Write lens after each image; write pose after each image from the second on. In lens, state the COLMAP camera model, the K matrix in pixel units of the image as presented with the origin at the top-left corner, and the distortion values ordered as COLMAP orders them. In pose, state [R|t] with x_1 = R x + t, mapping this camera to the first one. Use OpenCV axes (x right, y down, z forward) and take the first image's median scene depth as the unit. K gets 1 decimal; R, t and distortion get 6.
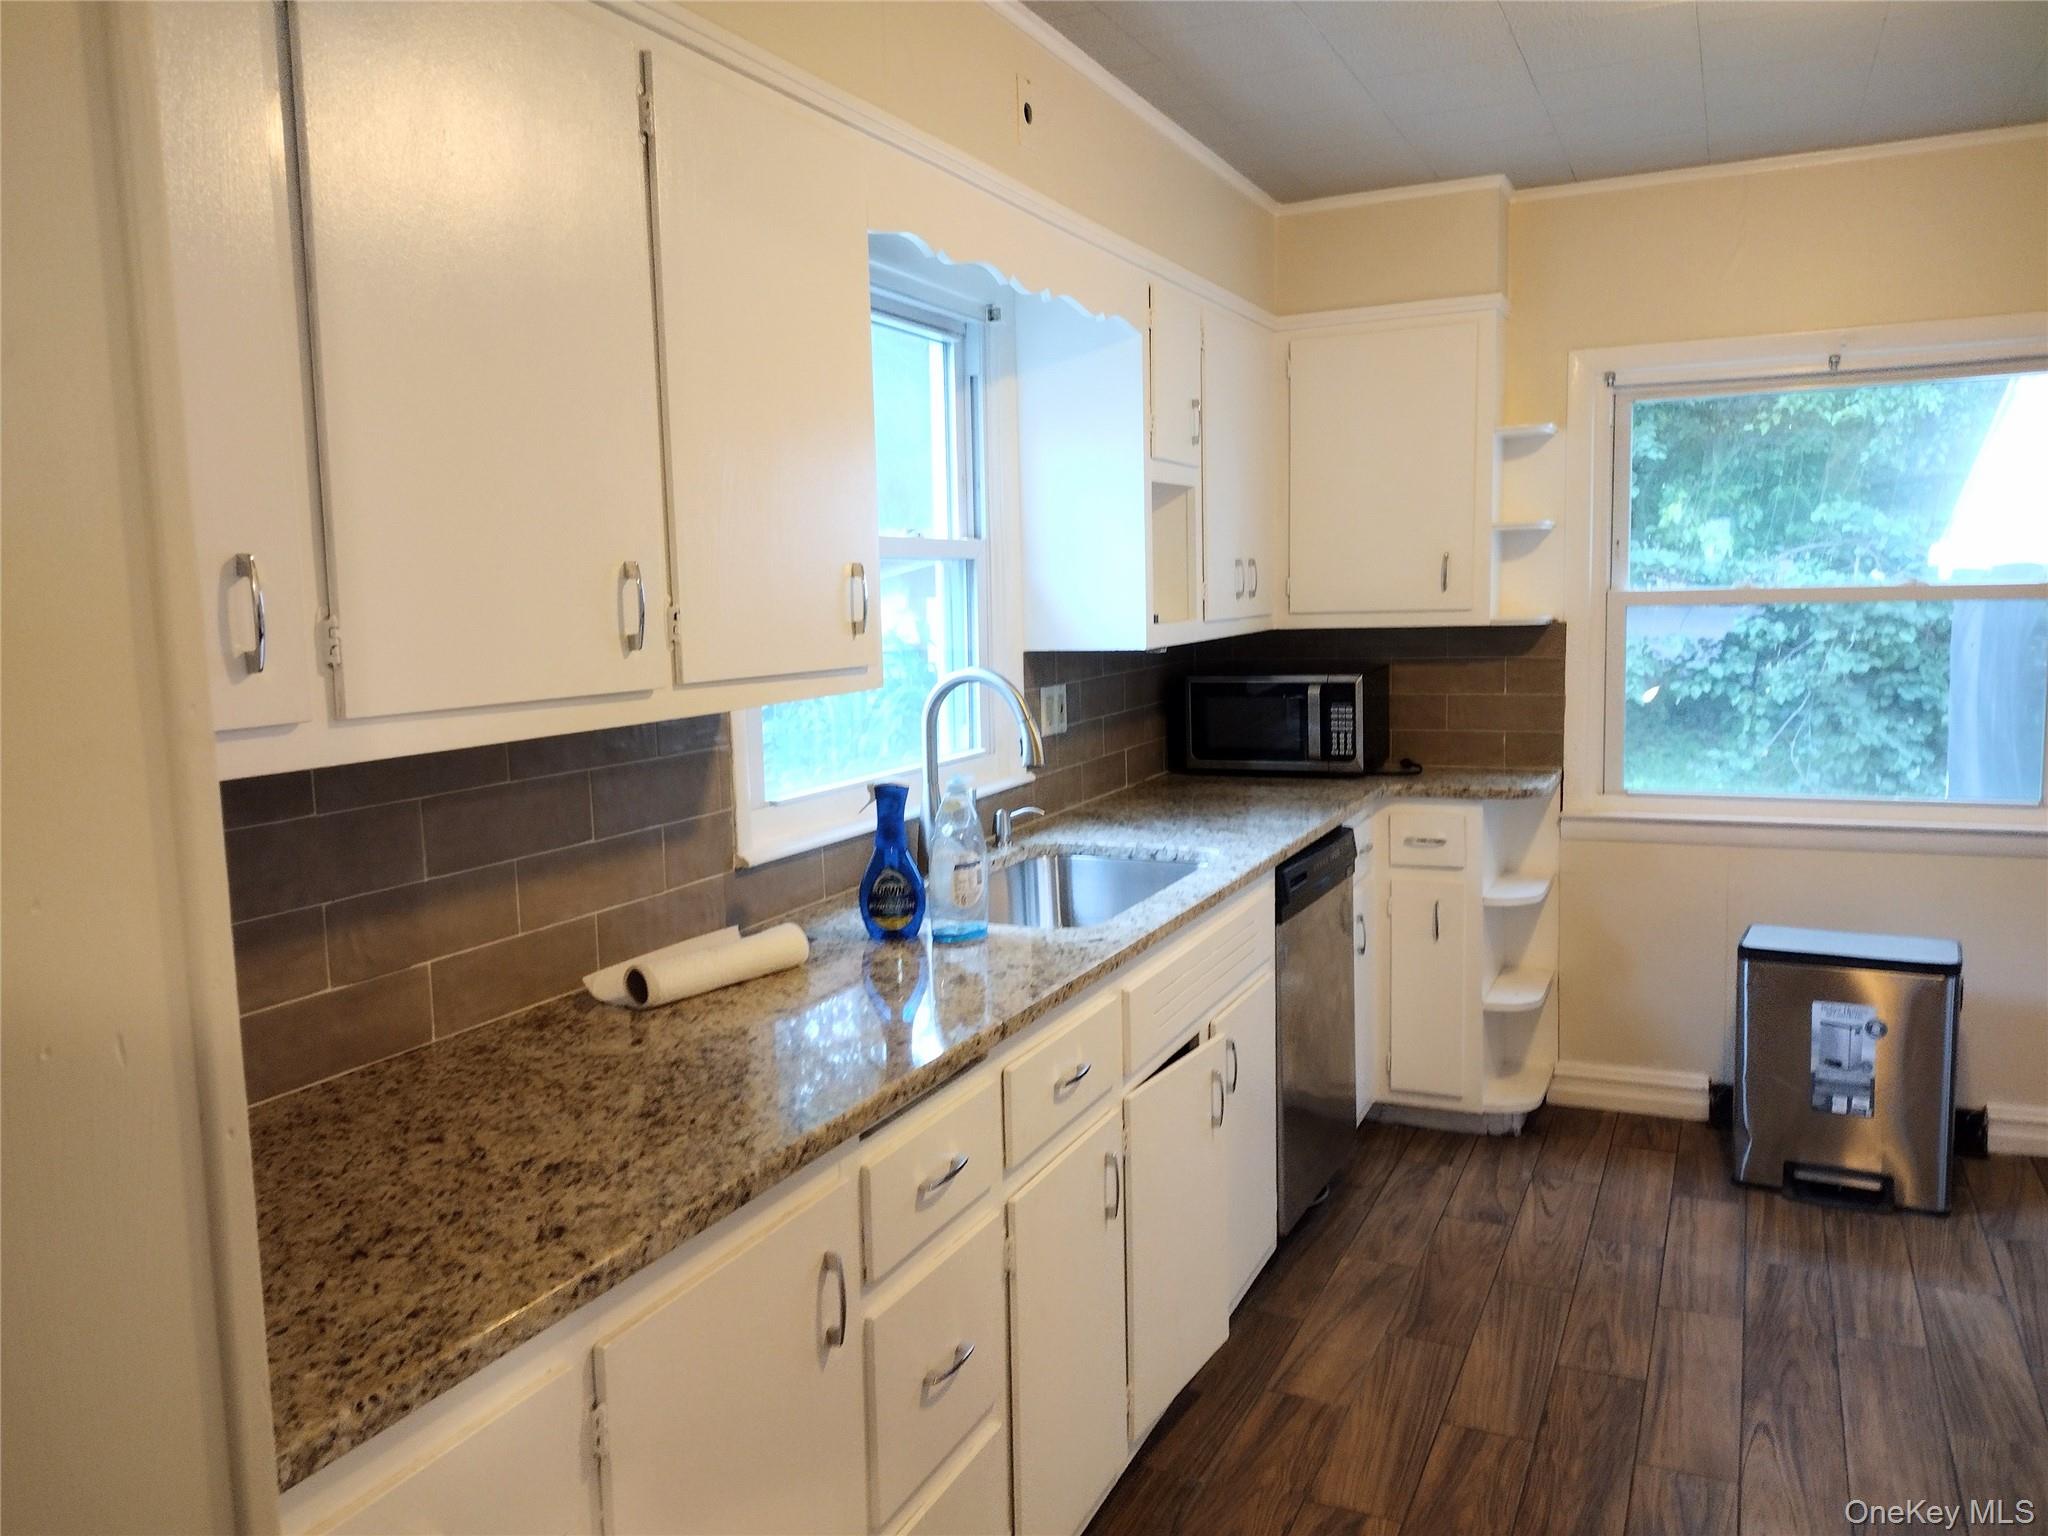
lens RADIAL K [[1550.7, 0, 1024.0], [0, 1550.7, 768.0], [0, 0, 1]] dist [0.062620, -0.096961]
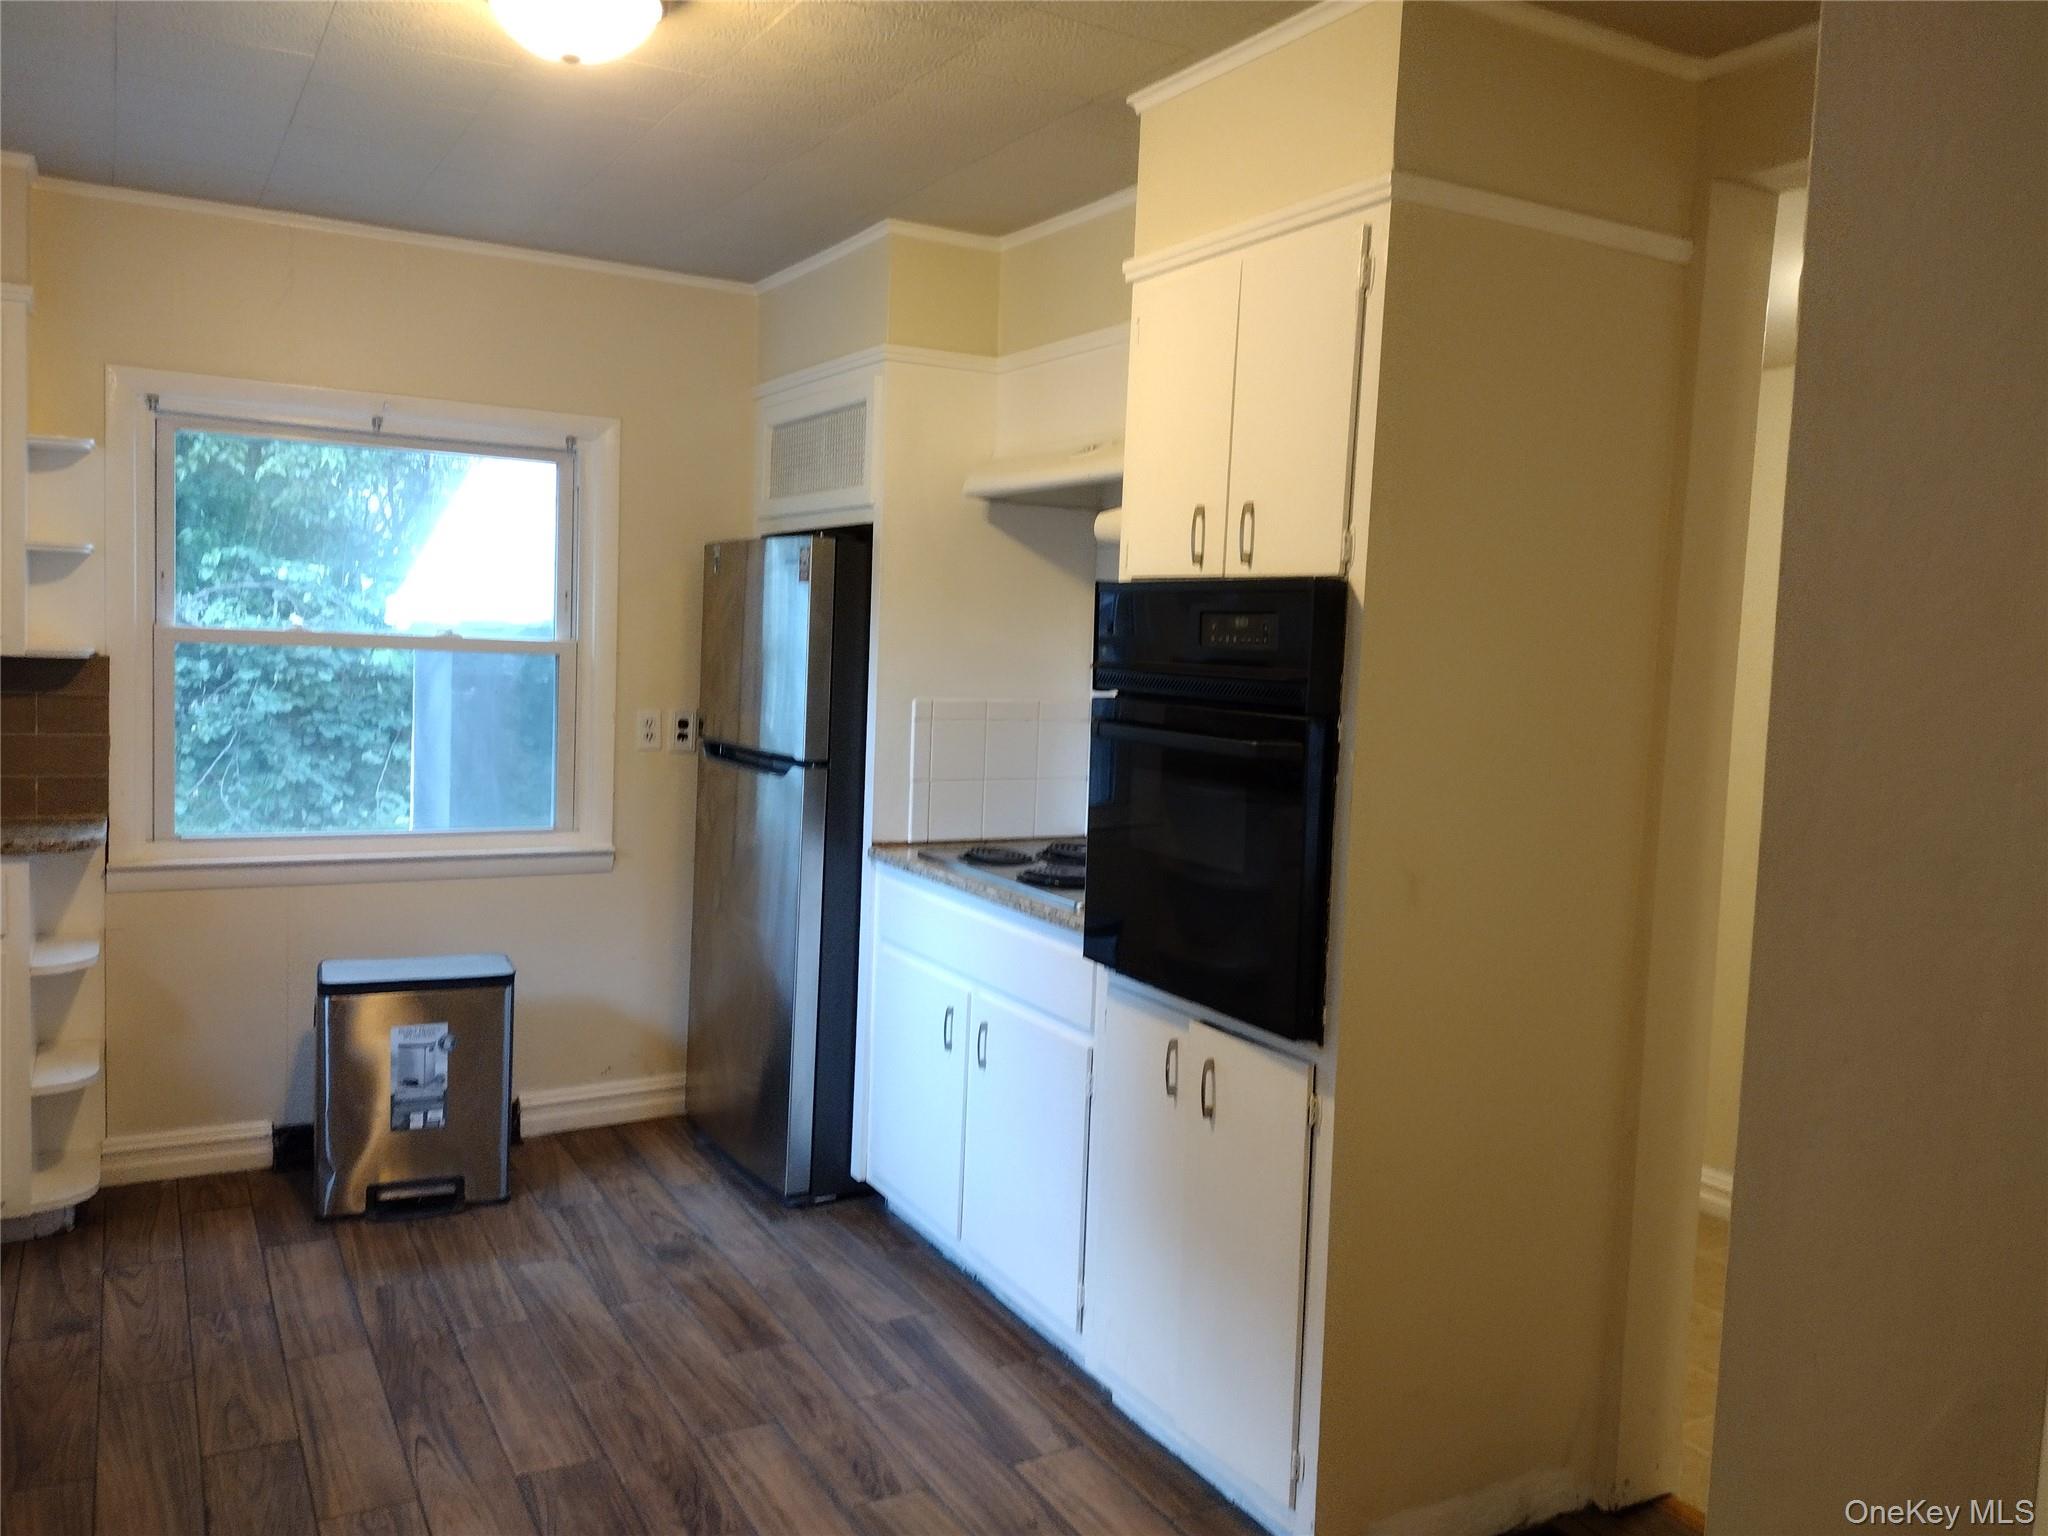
lens RADIAL K [[1555.9, 0, 1025.3], [0, 1555.9, 742.3], [0, 0, 1]] dist [-0.001295, -0.030958]
pose [[0.572240, -0.005156, 0.820070, -0.092276], [0.038180, 0.999063, -0.020360, -0.003827], [-0.819197, 0.042961, 0.571901, 0.041188]]
